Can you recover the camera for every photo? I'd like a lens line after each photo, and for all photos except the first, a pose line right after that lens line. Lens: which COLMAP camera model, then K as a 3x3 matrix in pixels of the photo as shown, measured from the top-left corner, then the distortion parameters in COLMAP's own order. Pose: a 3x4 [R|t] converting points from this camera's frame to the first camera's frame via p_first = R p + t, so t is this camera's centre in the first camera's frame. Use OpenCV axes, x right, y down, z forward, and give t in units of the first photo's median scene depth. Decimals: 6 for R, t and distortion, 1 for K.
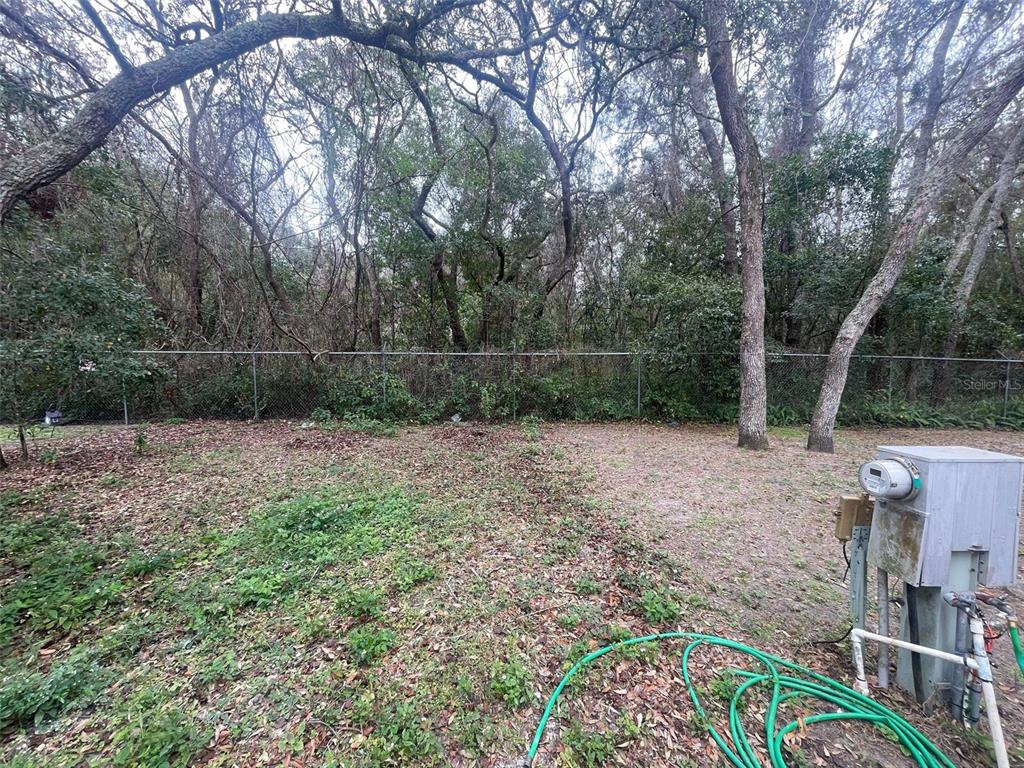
lens RADIAL K [[412.3, 0, 503.5], [0, 412.3, 386.7], [0, 0, 1]] dist [-0.002680, -0.000461]
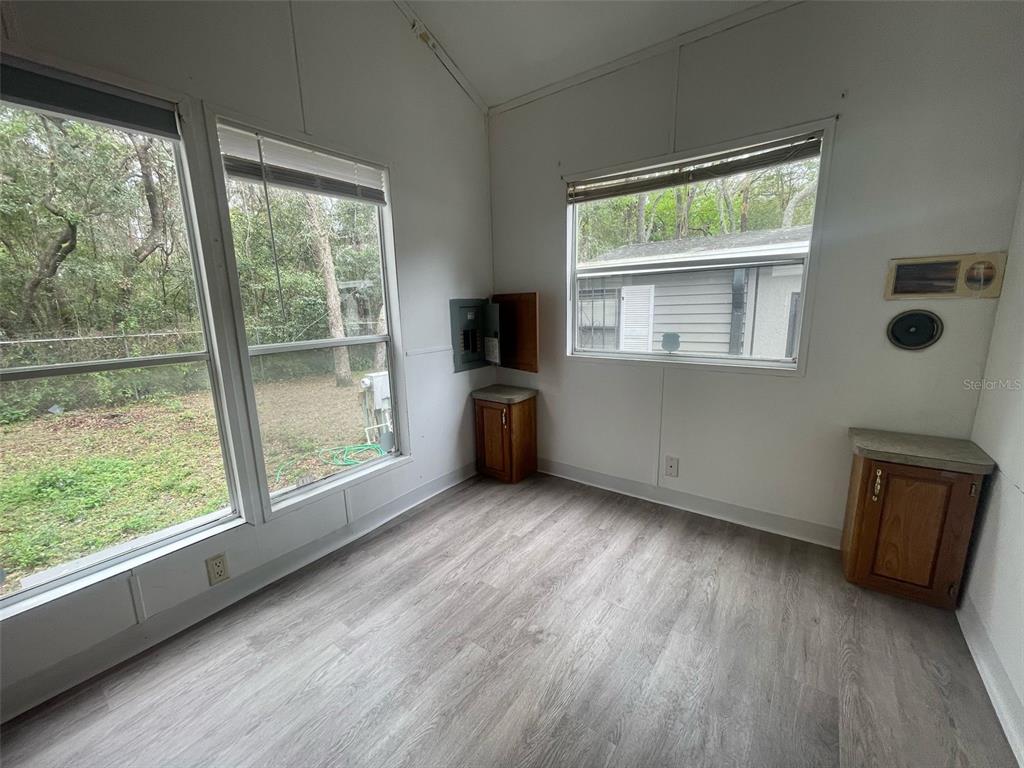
lens RADIAL K [[412.3, 0, 503.5], [0, 412.3, 386.7], [0, 0, 1]] dist [-0.002680, -0.000461]
pose [[0.626858, -0.167097, 0.761005, -0.270176], [0.081310, 0.985428, 0.149397, -0.047879], [-0.774879, -0.031774, 0.631310, -0.564695]]
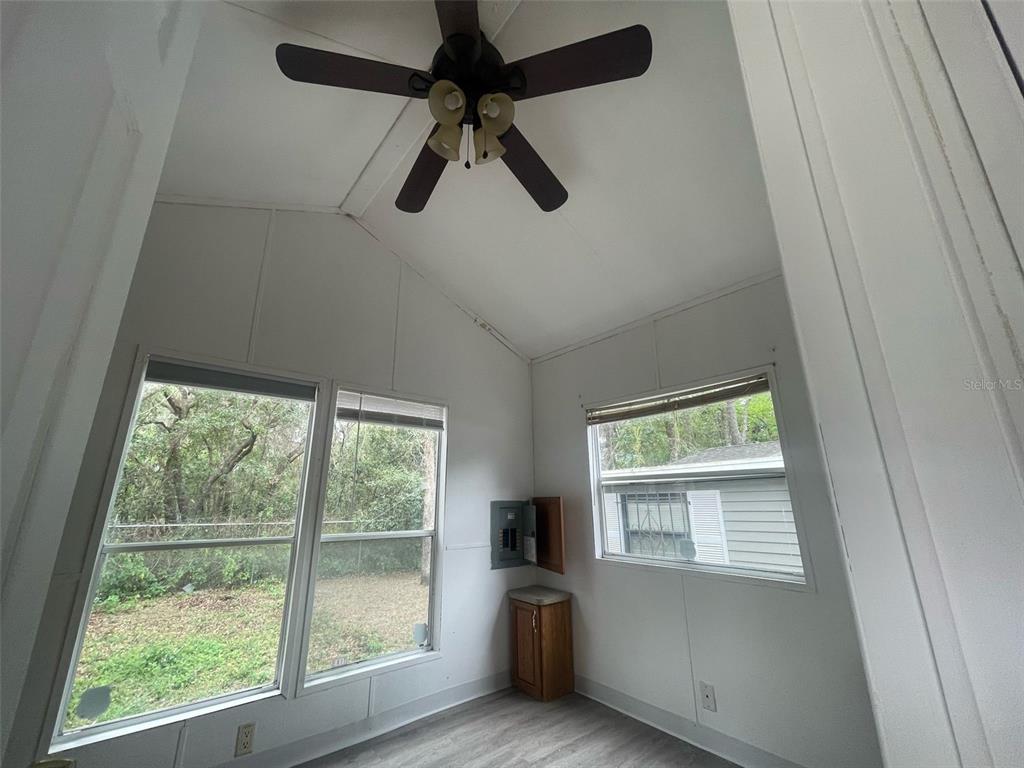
lens RADIAL K [[412.3, 0, 503.5], [0, 412.3, 386.7], [0, 0, 1]] dist [-0.002680, -0.000461]
pose [[0.792082, 0.169539, 0.586398, -0.273554], [0.042866, 0.942835, -0.330493, -0.043126], [-0.608907, 0.286914, 0.739535, -0.661012]]
